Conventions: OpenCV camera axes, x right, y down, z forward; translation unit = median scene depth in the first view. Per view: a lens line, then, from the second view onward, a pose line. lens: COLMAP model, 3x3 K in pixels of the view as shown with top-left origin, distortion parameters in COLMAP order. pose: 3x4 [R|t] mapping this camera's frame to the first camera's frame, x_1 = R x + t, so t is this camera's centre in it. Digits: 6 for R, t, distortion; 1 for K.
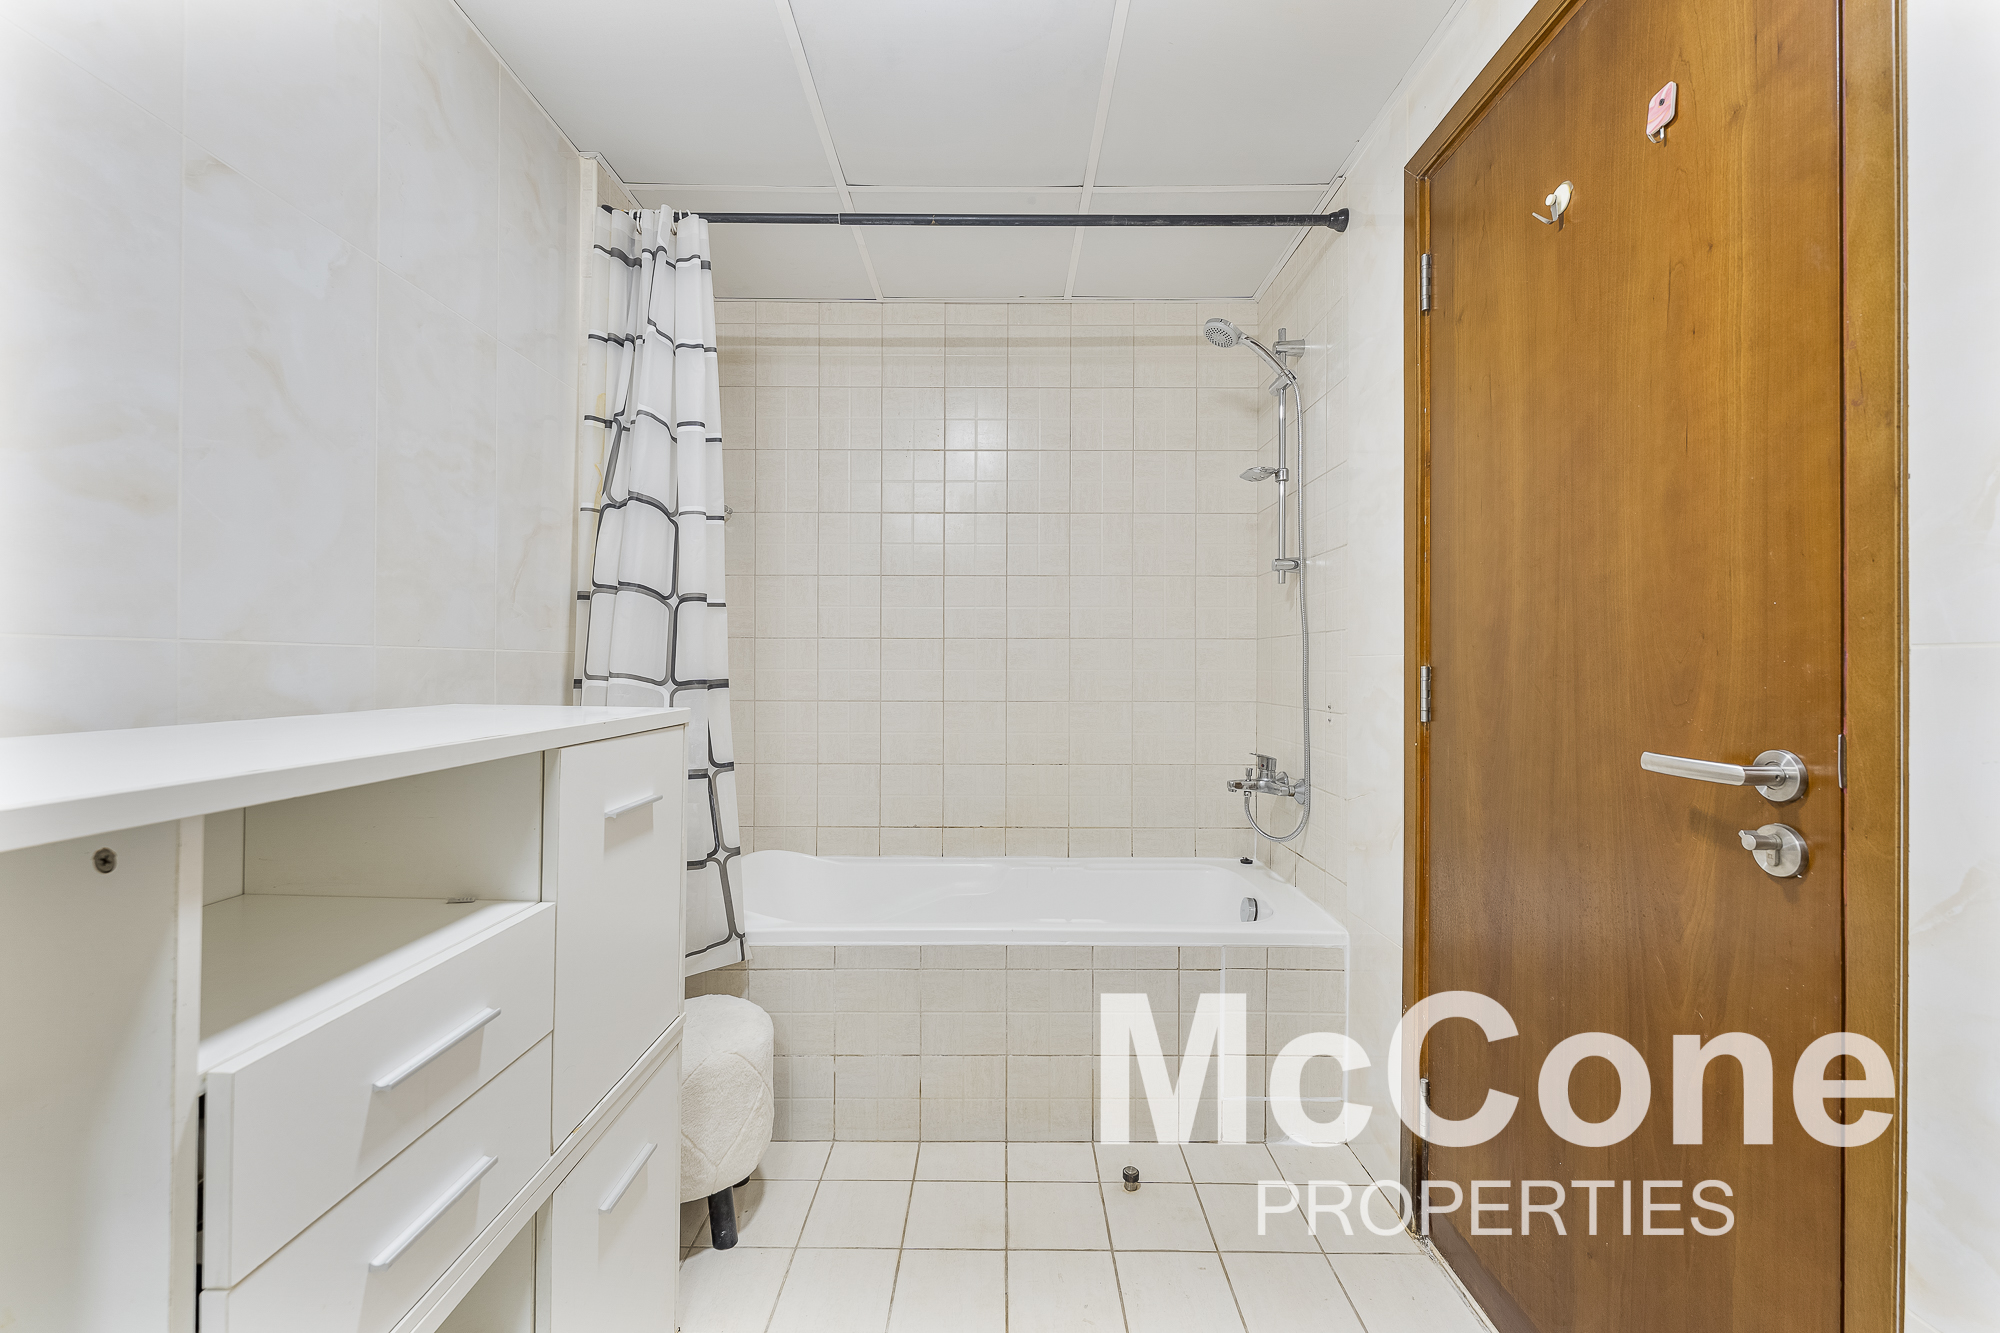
lens RADIAL K [[807.0, 0, 1004.6], [0, 807.0, 658.4], [0, 0, 1]] dist [0.000114, 0.000008]
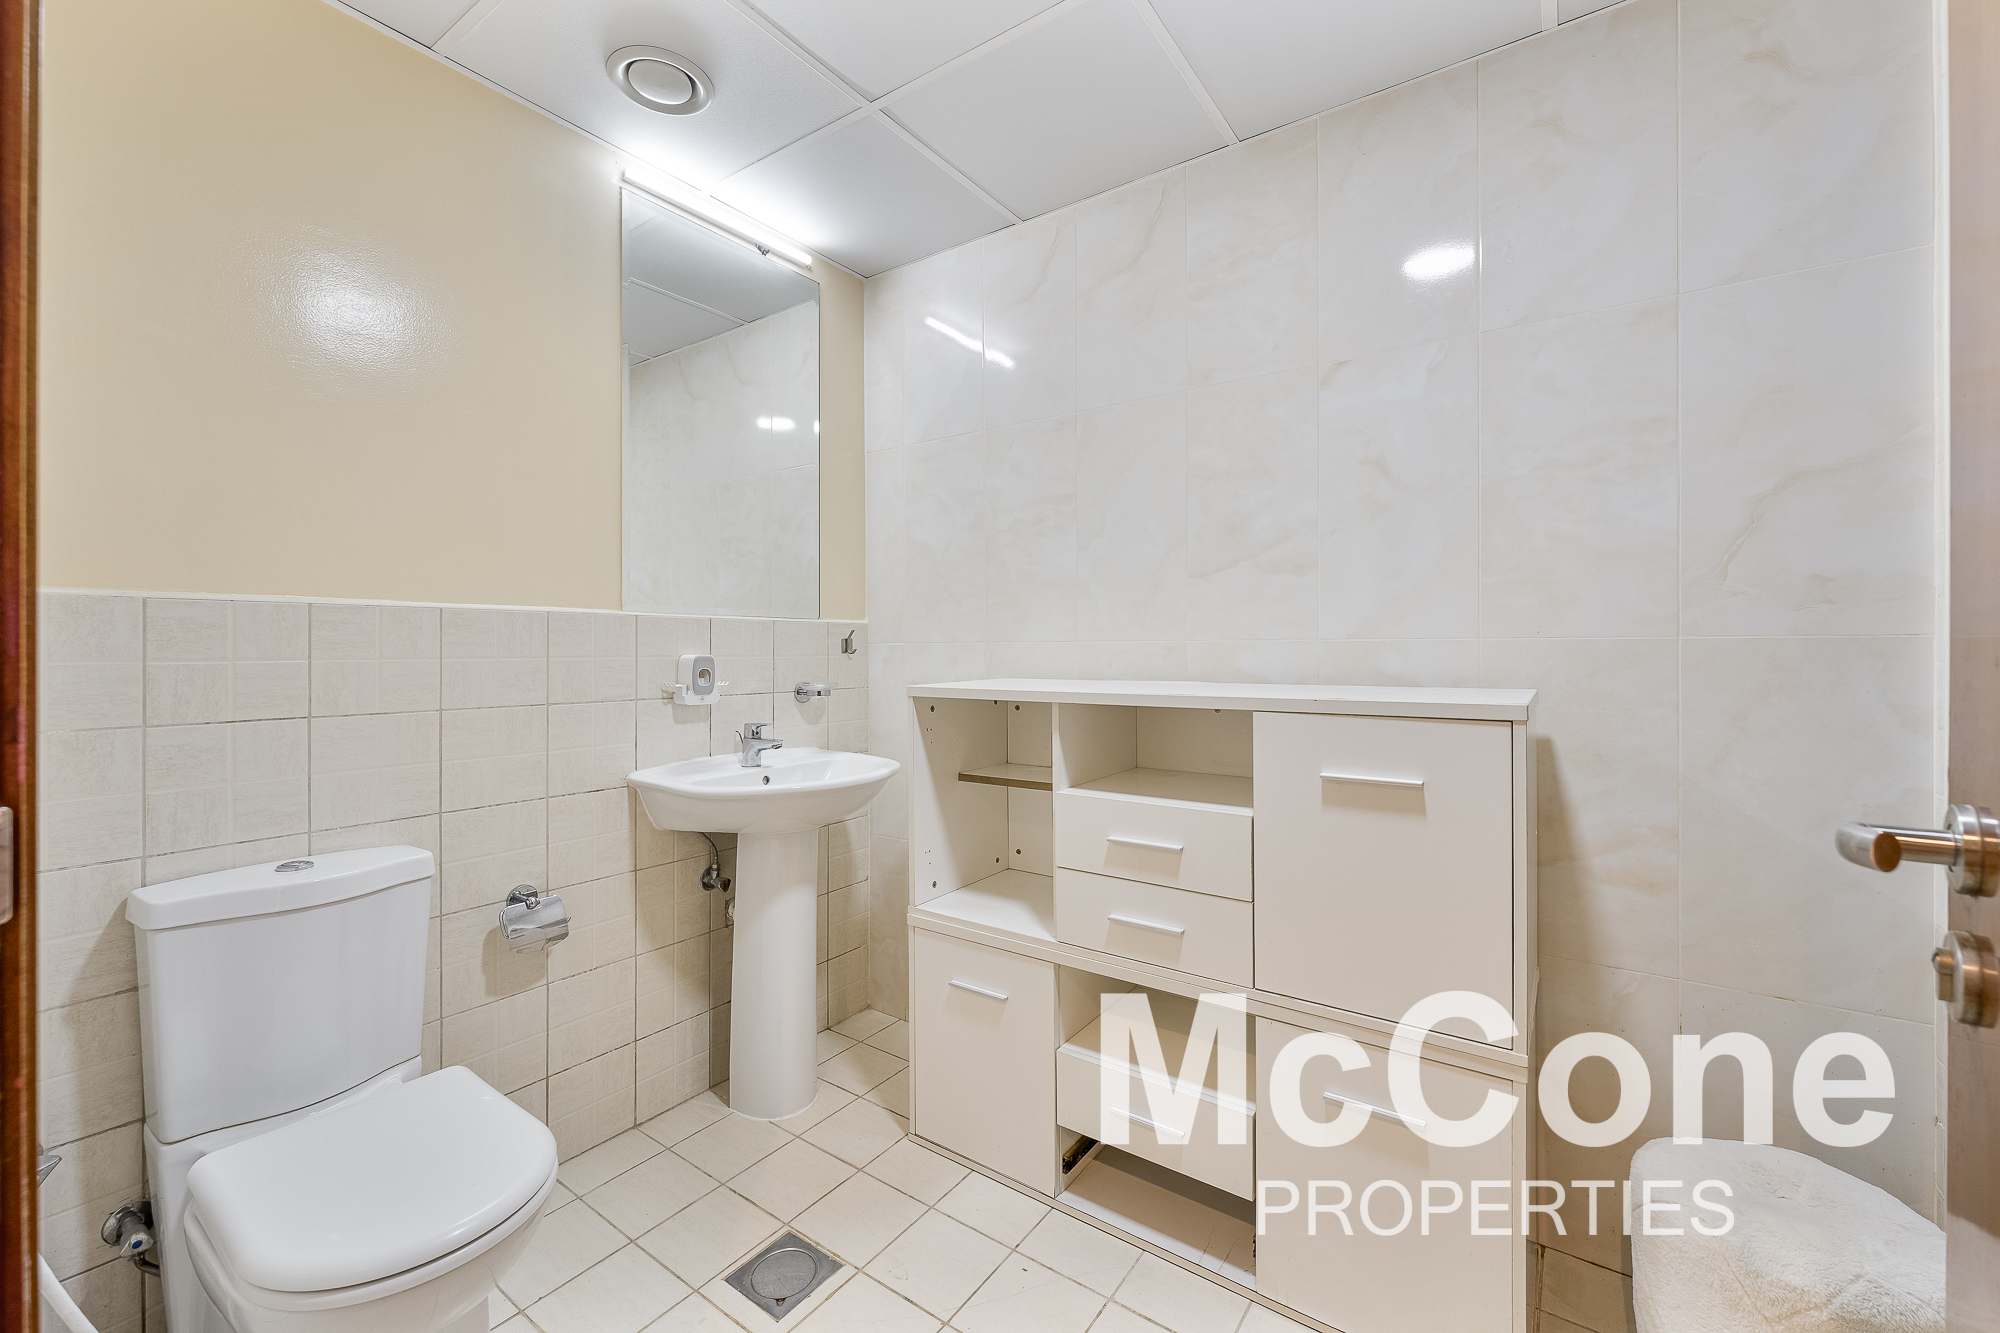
lens RADIAL K [[807.0, 0, 1004.6], [0, 807.0, 658.4], [0, 0, 1]] dist [0.000114, 0.000008]
pose [[-0.574123, 0.009298, -0.818716, 0.698676], [0.009970, 0.999941, 0.004365, 0.002315], [0.818708, -0.005657, -0.574182, 1.144300]]
